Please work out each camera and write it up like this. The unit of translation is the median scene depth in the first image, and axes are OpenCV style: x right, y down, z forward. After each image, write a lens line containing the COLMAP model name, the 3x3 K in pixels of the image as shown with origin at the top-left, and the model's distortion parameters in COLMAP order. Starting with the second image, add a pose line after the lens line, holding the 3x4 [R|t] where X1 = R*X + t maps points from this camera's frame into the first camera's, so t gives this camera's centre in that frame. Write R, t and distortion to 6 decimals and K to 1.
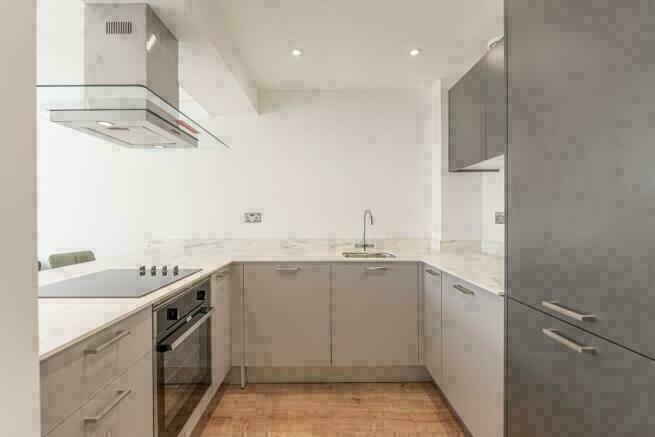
lens RADIAL K [[305.7, 0, 323.1], [0, 305.7, 219.8], [0, 0, 1]] dist [0.001361, -0.000581]
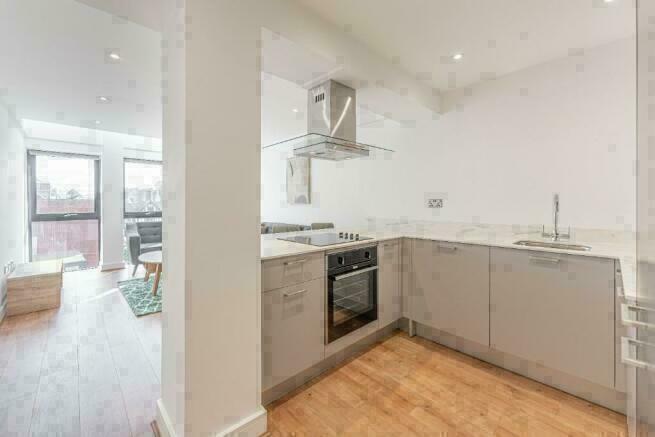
lens RADIAL K [[266.7, 0, 325.3], [0, 266.7, 202.7], [0, 0, 1]] dist [0.007868, -0.000971]
pose [[0.686256, 0.002813, -0.727355, 0.334309], [-0.010026, 0.999934, -0.005592, 0.001598], [0.727291, 0.011130, 0.686239, -0.037340]]
